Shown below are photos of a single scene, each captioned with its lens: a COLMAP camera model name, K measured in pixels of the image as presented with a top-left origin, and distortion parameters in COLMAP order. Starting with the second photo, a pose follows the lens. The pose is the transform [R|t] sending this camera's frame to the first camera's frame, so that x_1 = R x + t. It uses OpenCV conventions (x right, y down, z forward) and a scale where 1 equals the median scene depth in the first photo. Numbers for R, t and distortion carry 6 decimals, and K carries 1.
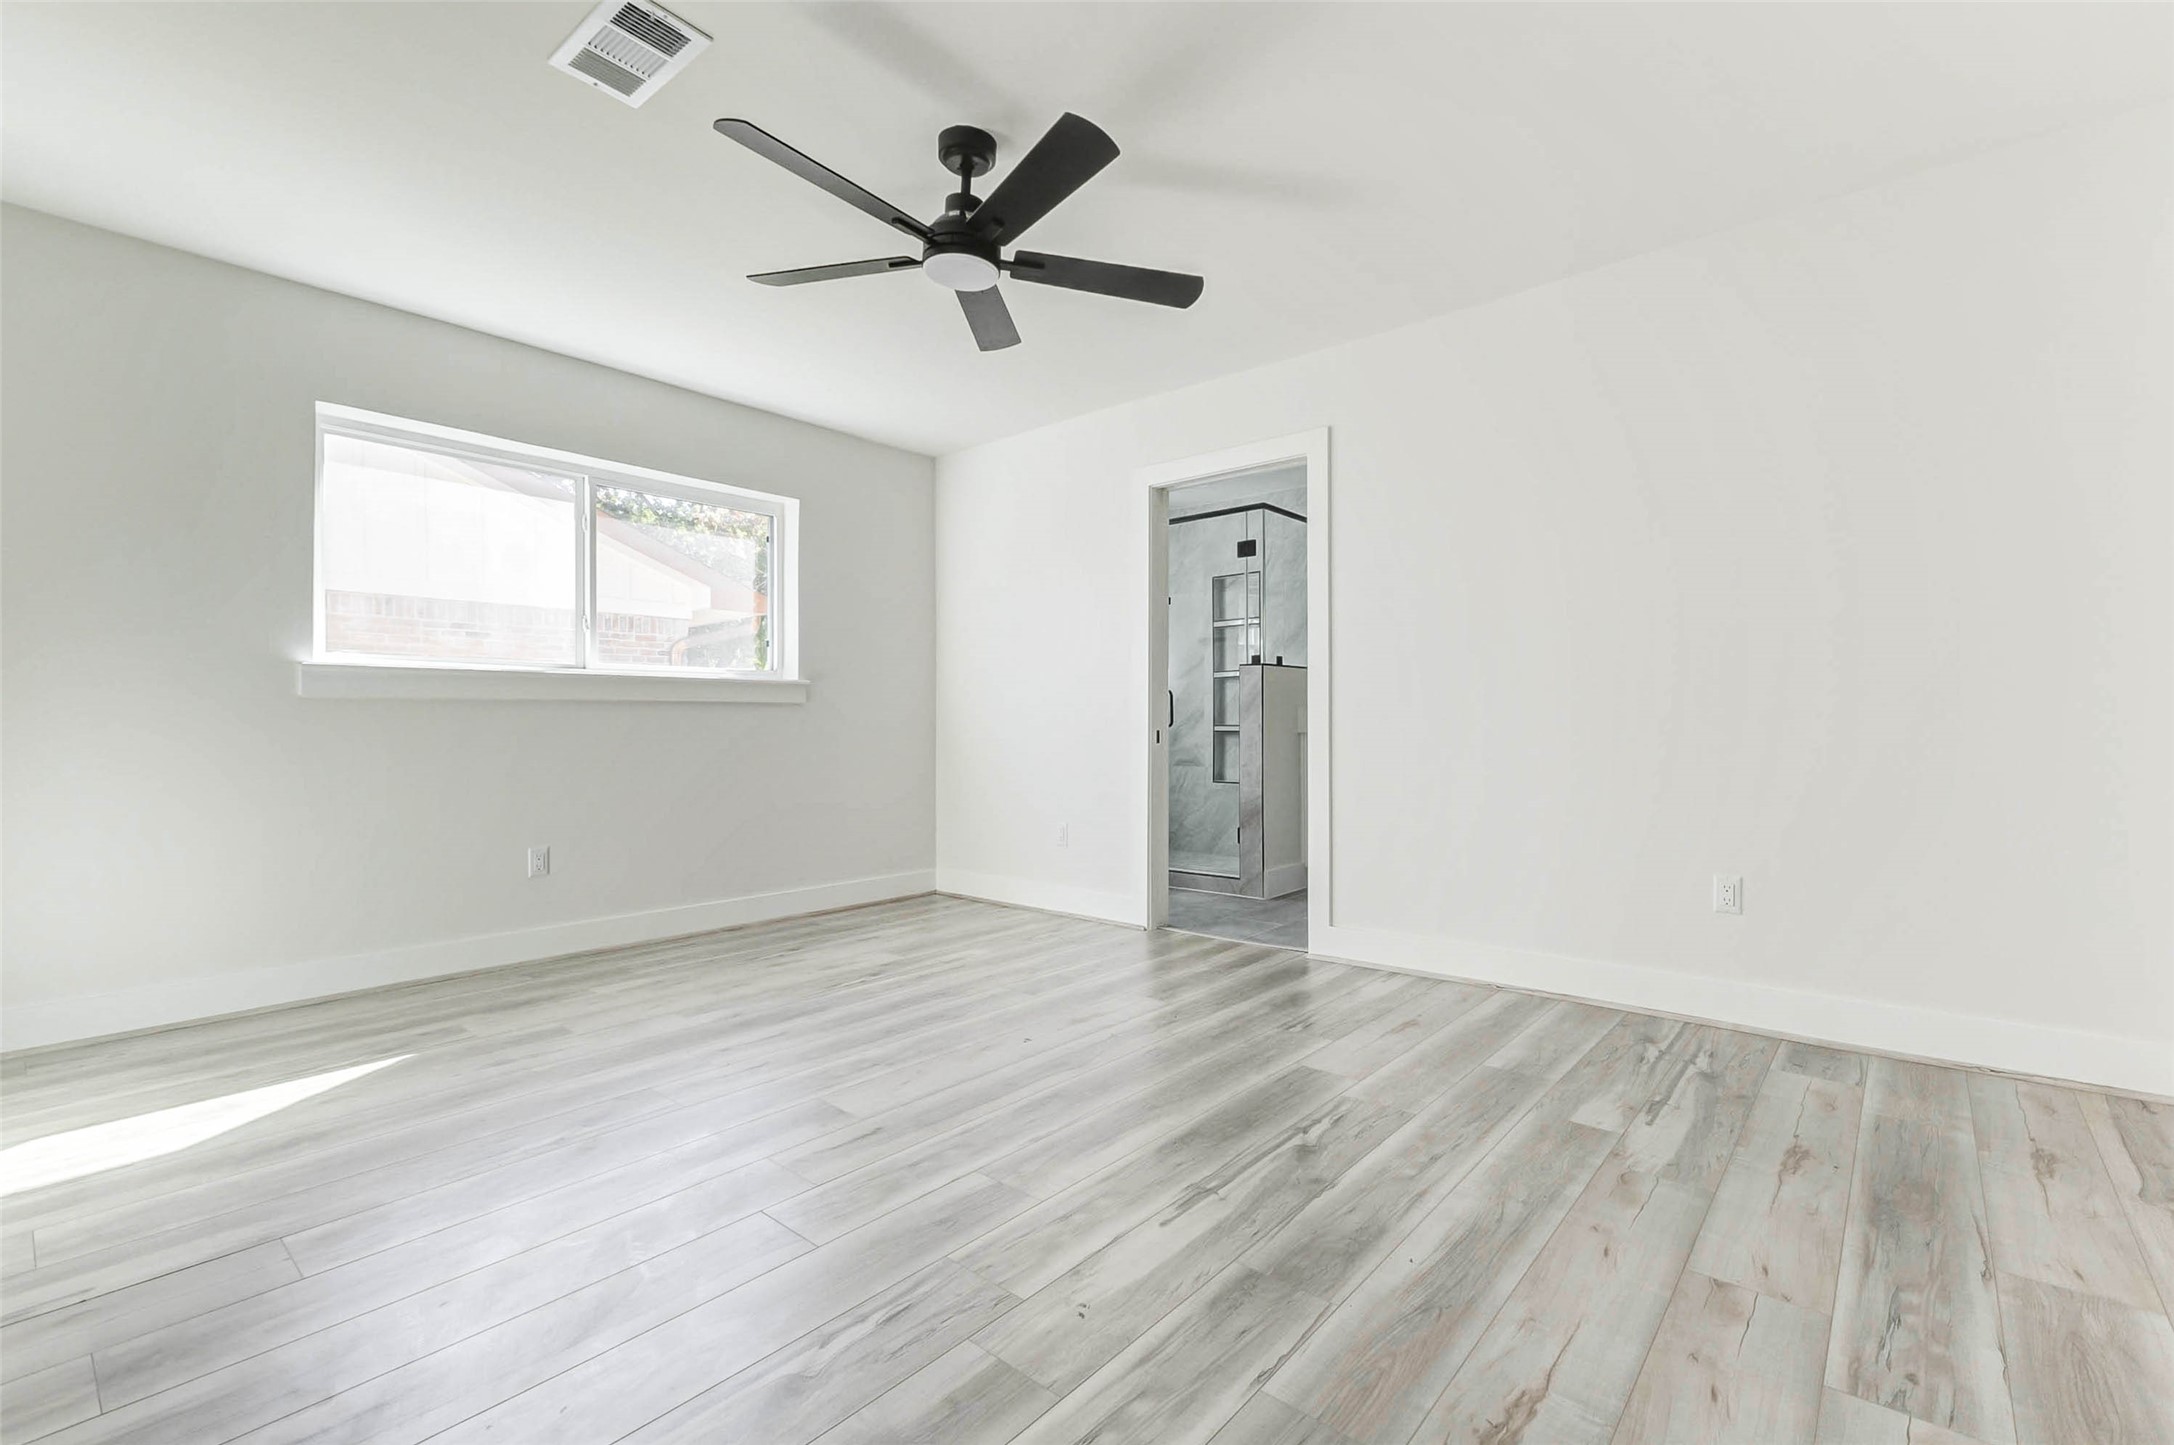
lens RADIAL K [[955.4, 0, 1098.4], [0, 955.4, 715.2], [0, 0, 1]] dist [0.011872, -0.000929]
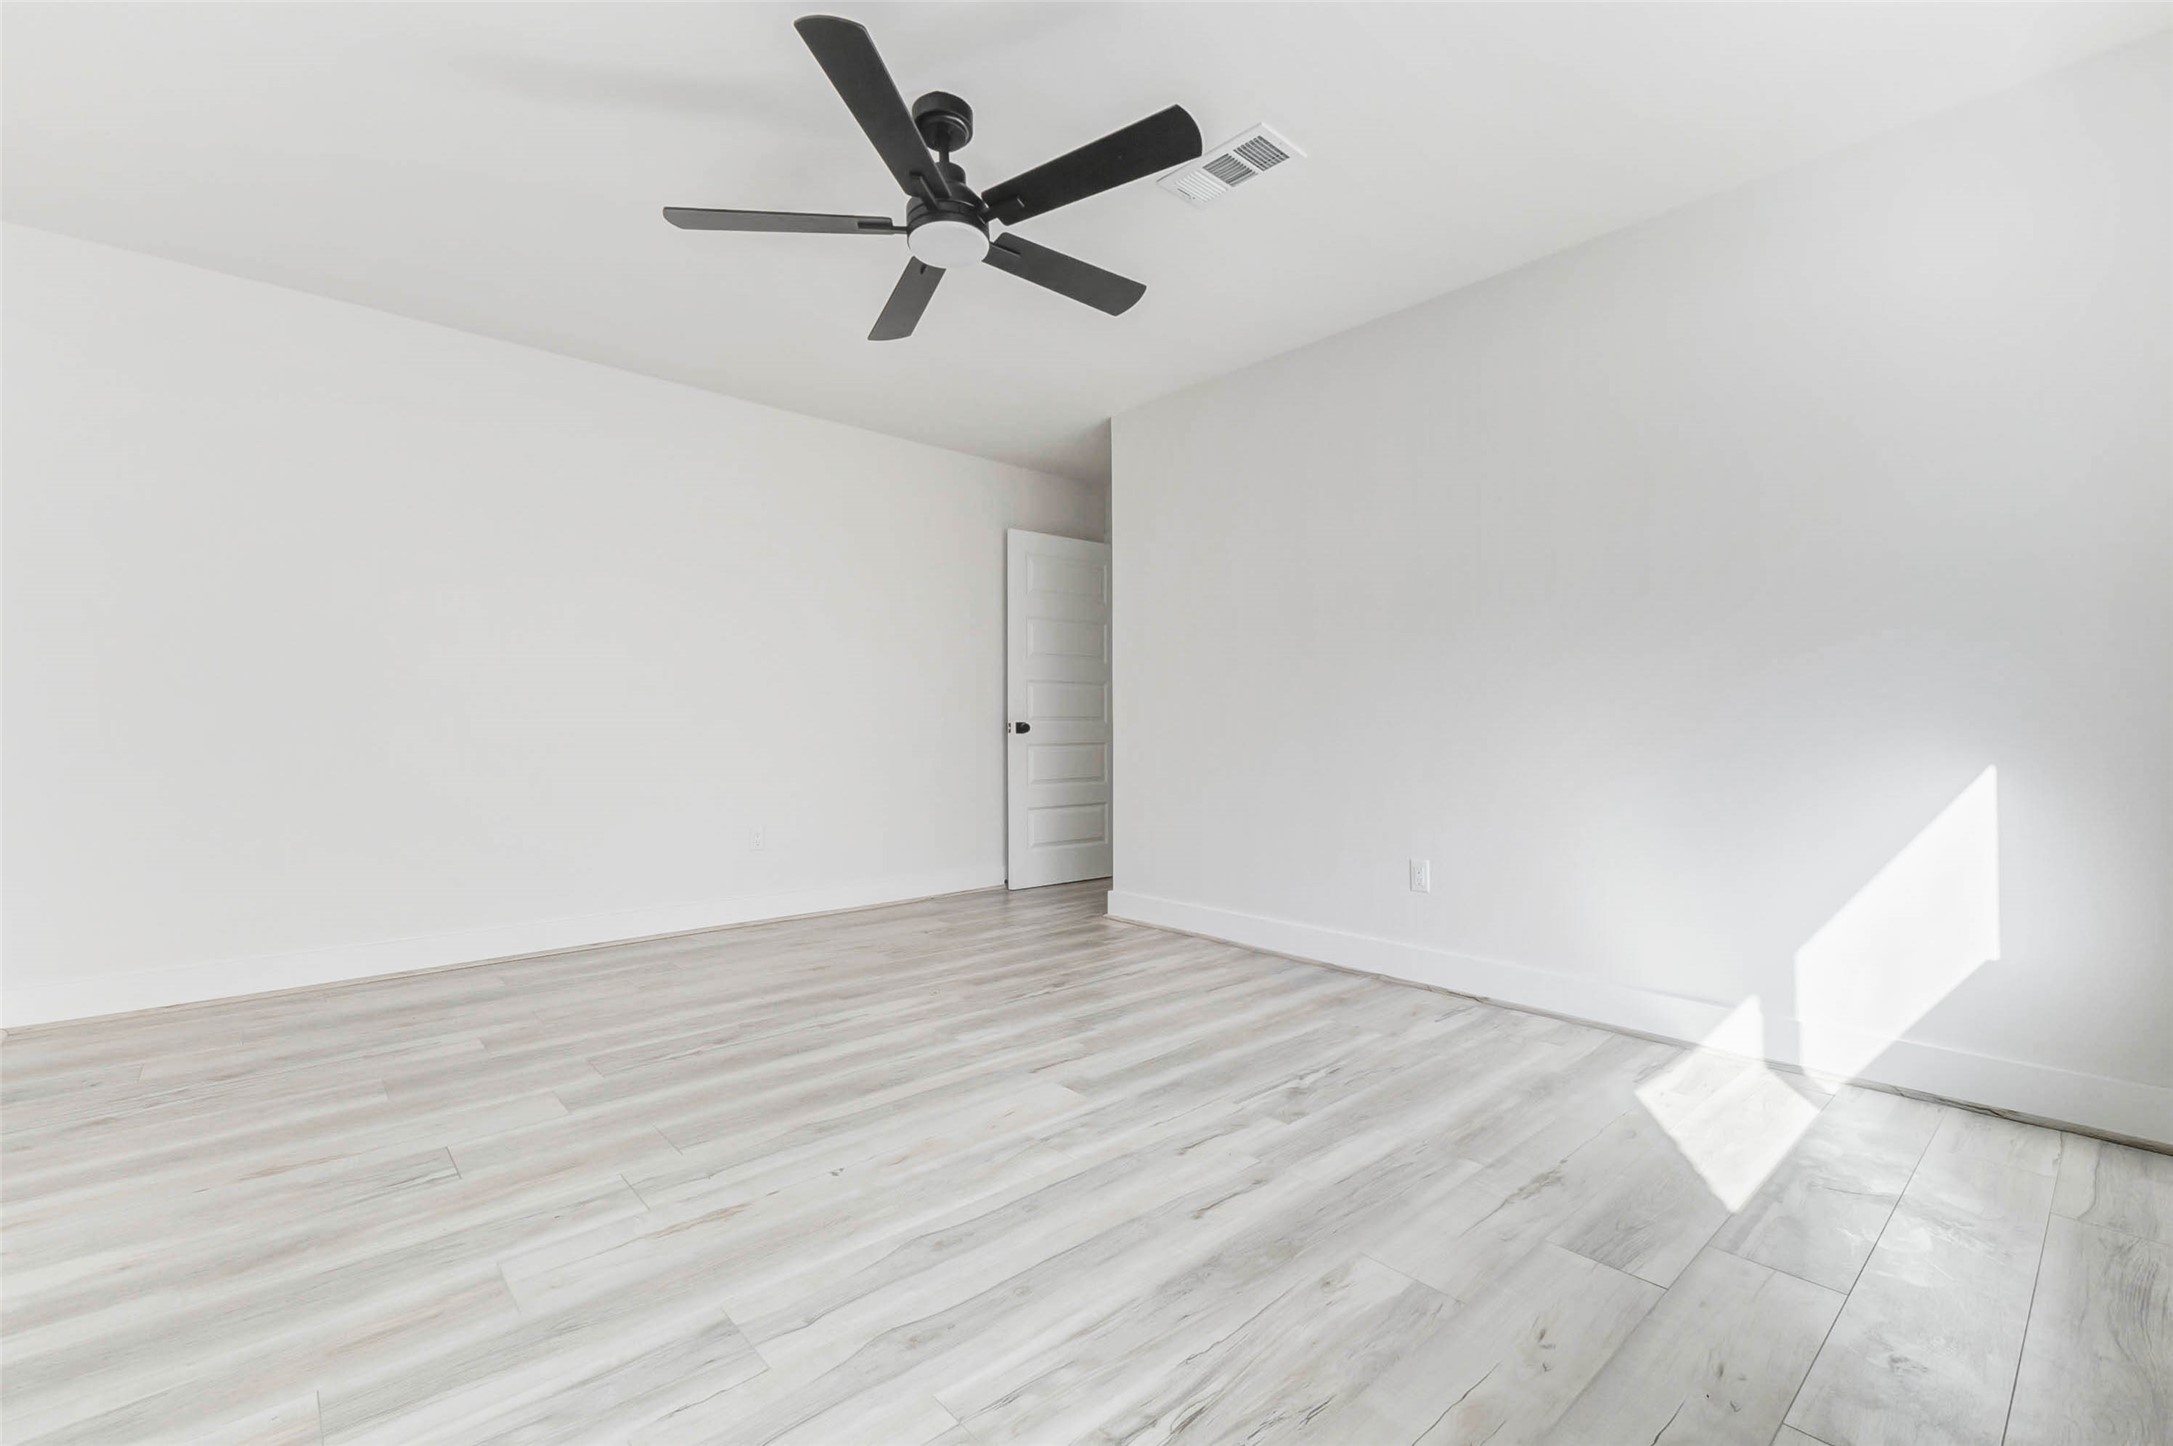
lens RADIAL K [[955.0, 0, 1097.9], [0, 955.0, 715.7], [0, 0, 1]] dist [0.011872, -0.000929]
pose [[-0.992446, 0.008534, 0.122383, -0.403794], [0.006343, 0.999813, -0.018276, 0.020726], [-0.122516, -0.017362, -0.992315, 1.920145]]
